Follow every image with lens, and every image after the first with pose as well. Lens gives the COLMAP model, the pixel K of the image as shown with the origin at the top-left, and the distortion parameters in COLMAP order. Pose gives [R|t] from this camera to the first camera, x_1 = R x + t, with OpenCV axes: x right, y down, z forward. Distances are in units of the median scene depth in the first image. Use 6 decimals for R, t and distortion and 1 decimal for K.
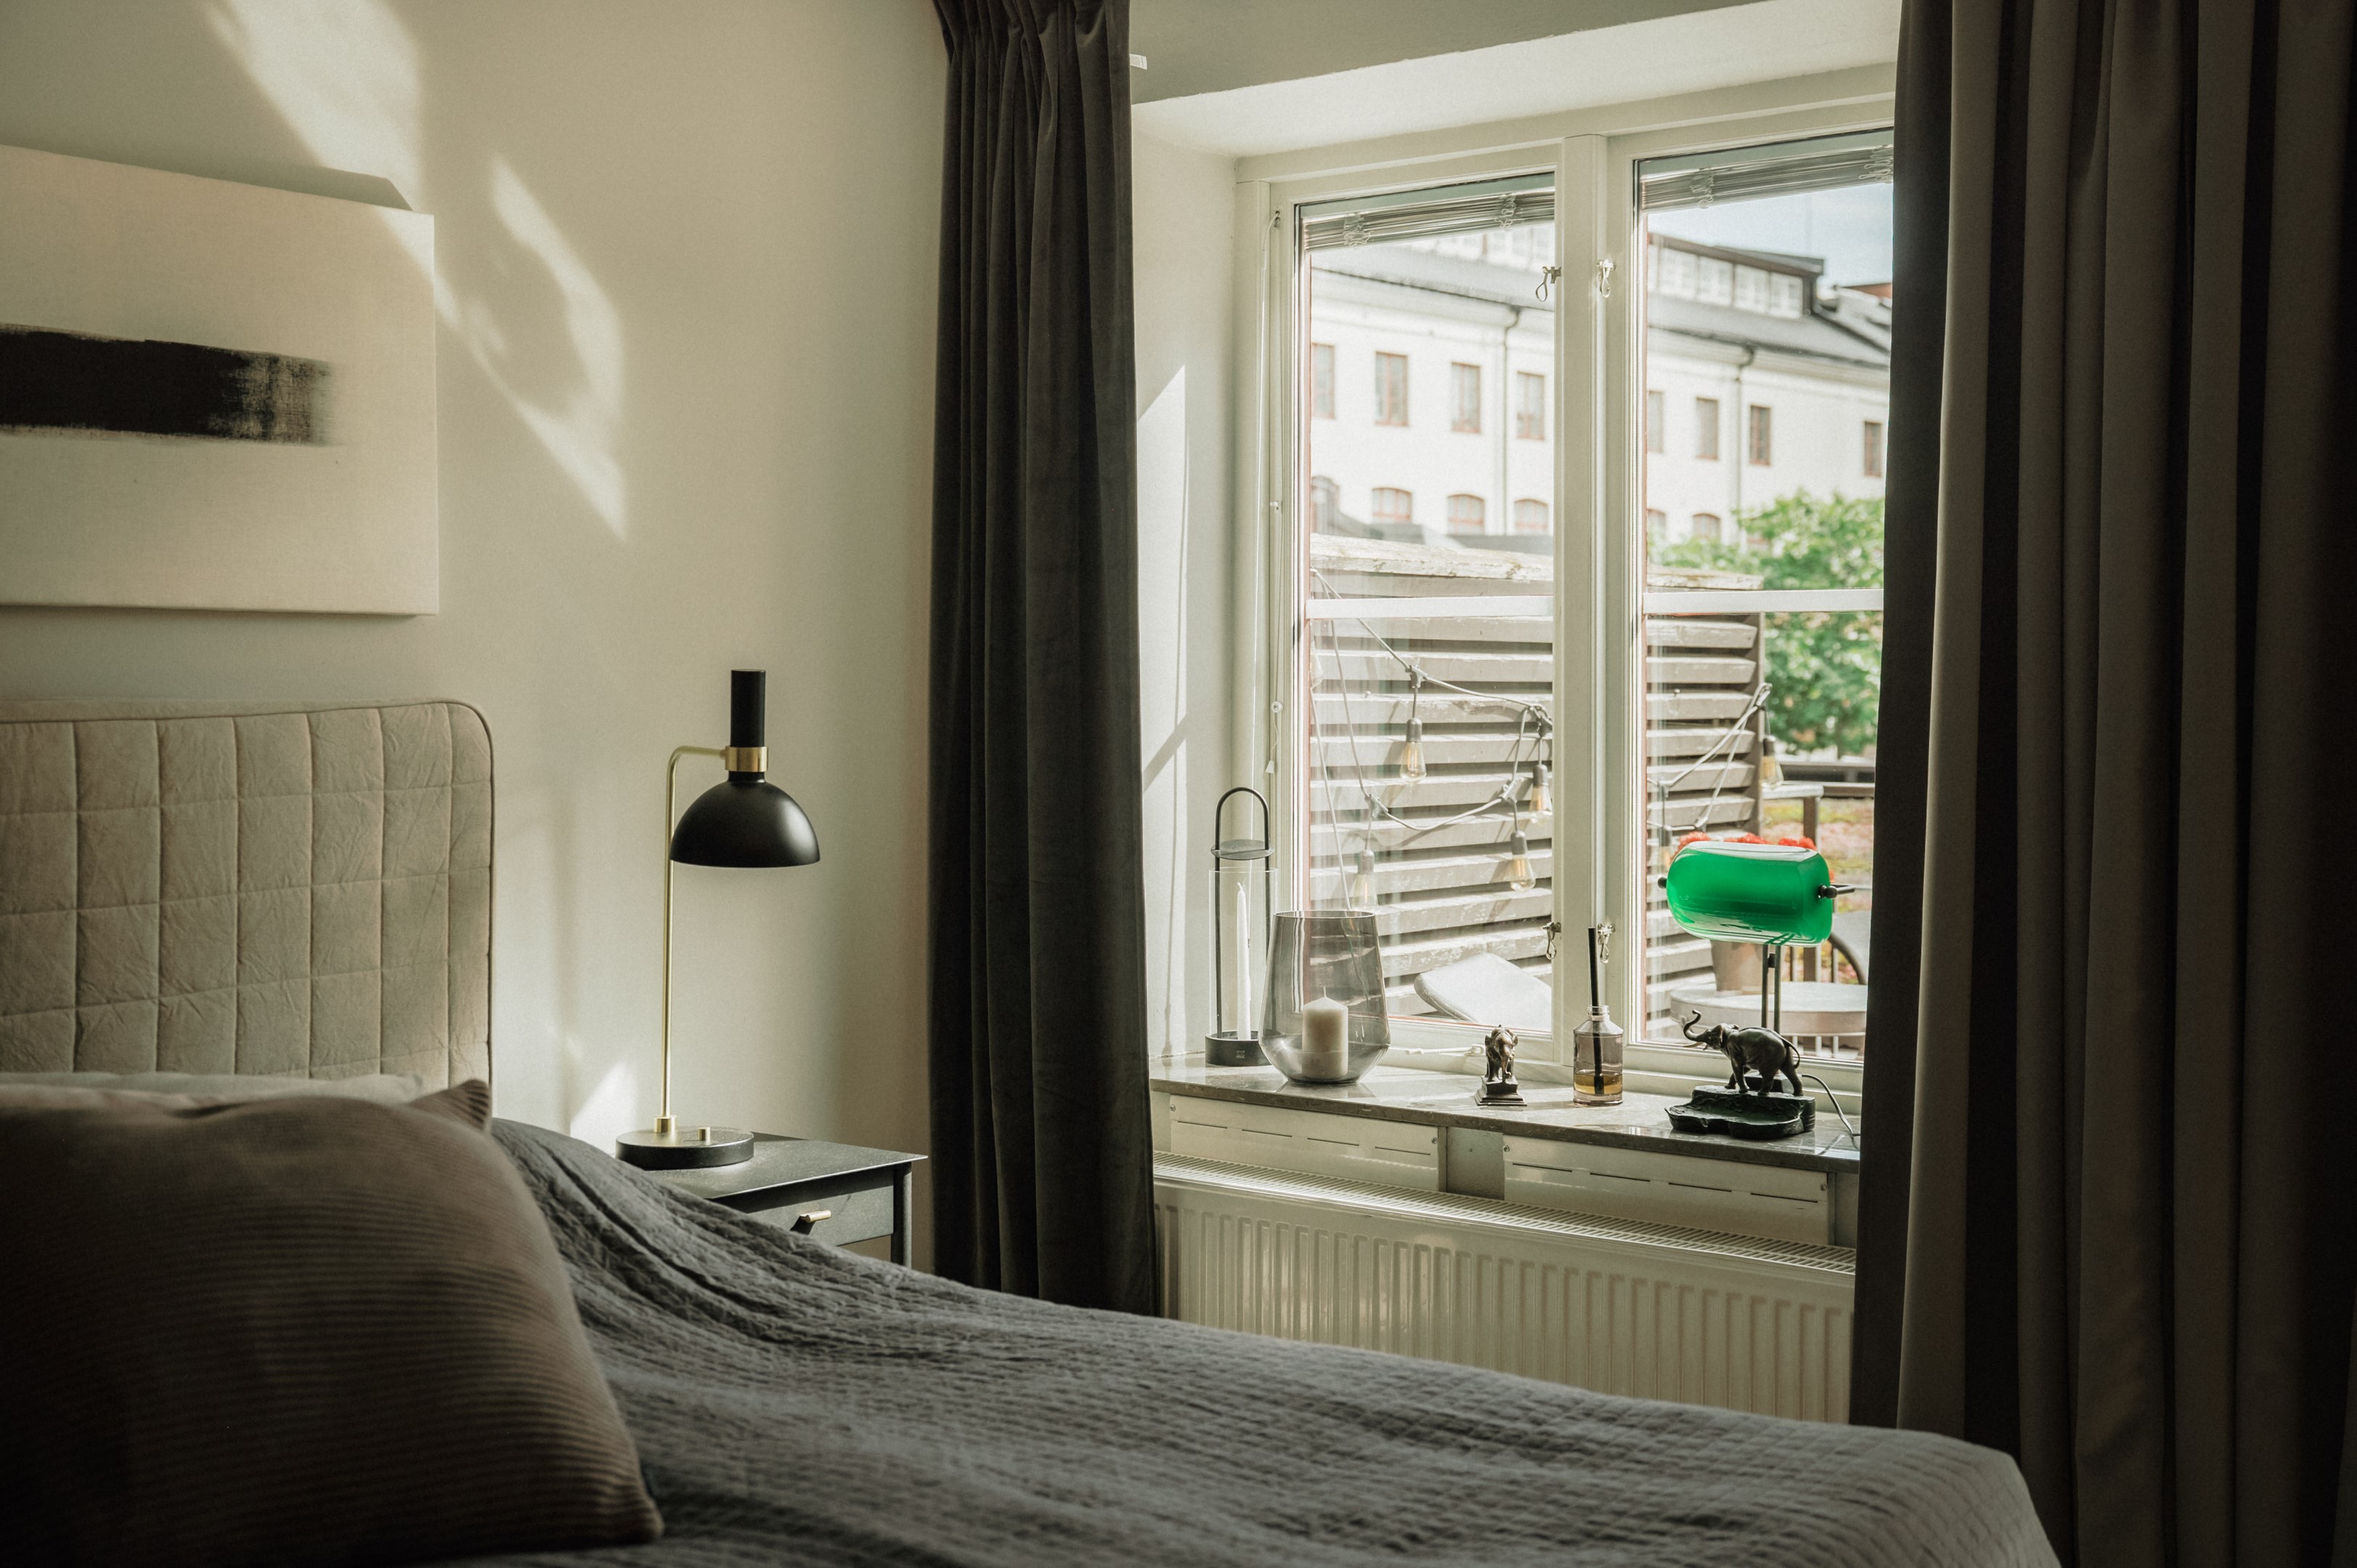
lens RADIAL K [[2814.5, 0, 1175.1], [0, 2814.5, 767.1], [0, 0, 1]] dist [0.008084, 0.000000]
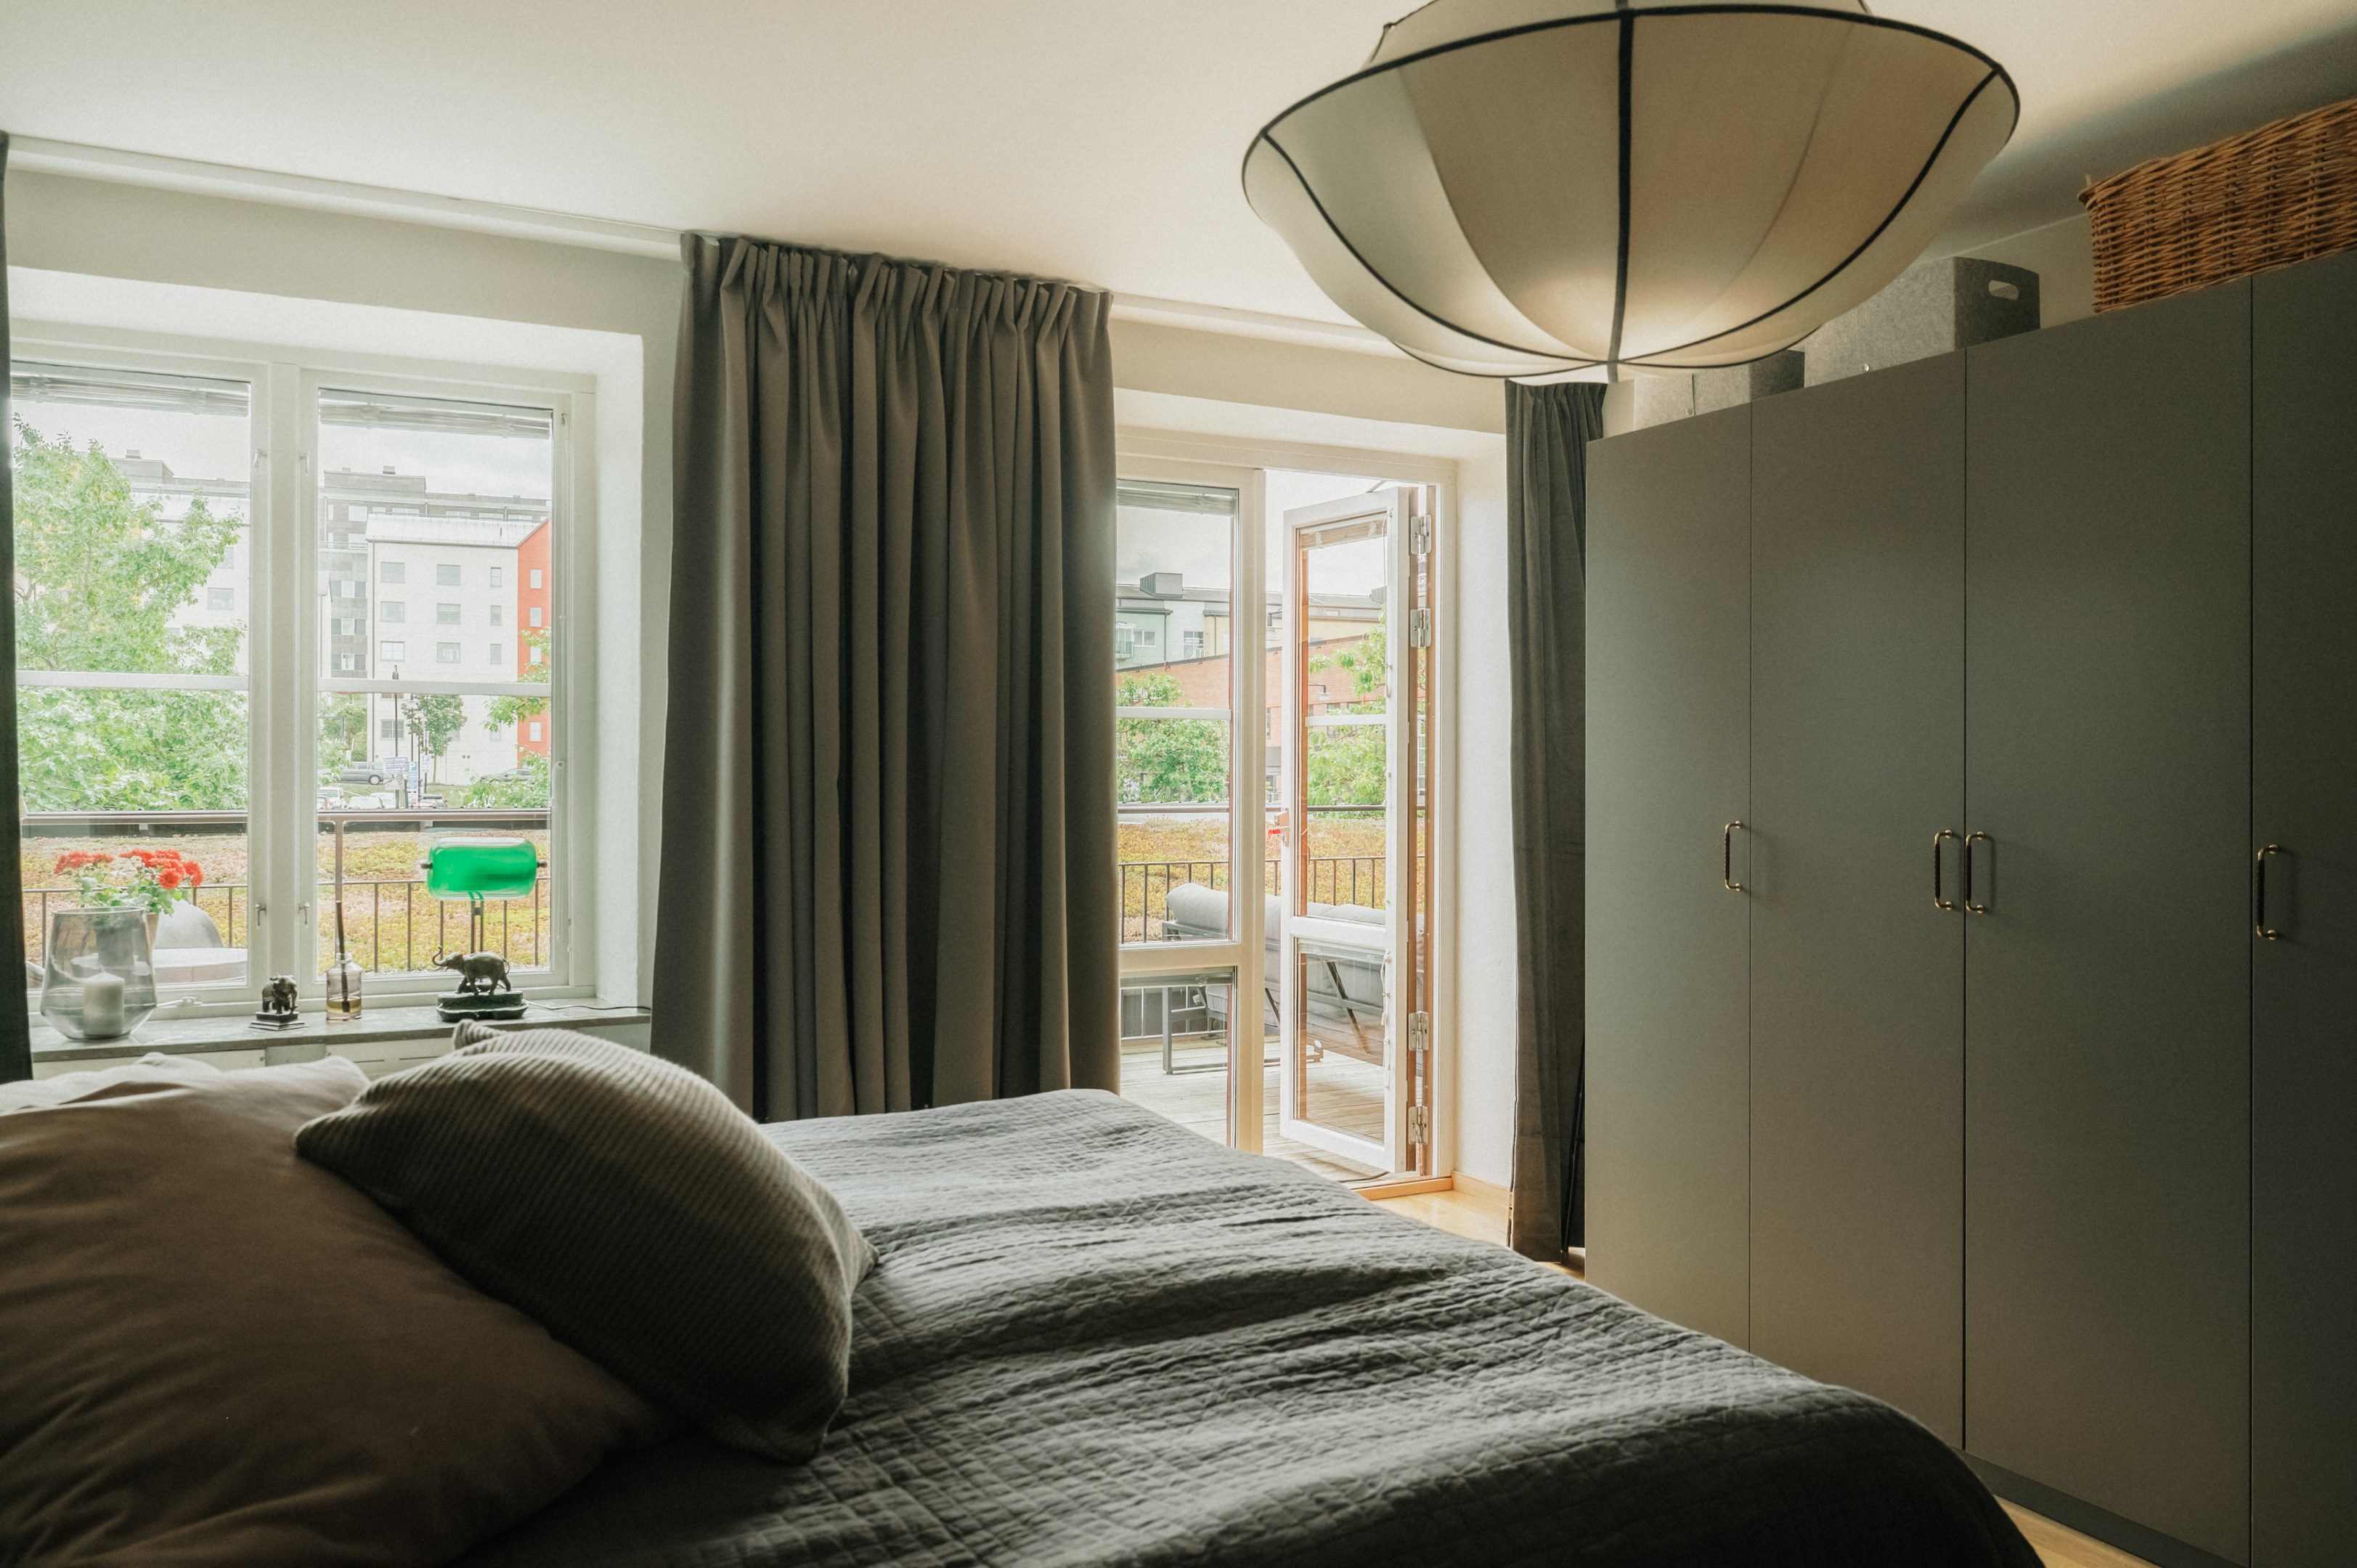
lens RADIAL K [[1736.5, 0, 1178.6], [0, 1736.5, 784.3], [0, 0, 1]] dist [-0.004226, 0.000898]
pose [[0.400330, -0.018849, 0.916177, -0.535914], [0.022755, 0.999685, 0.010624, -0.005173], [-0.916089, 0.016595, 0.400632, 0.234294]]
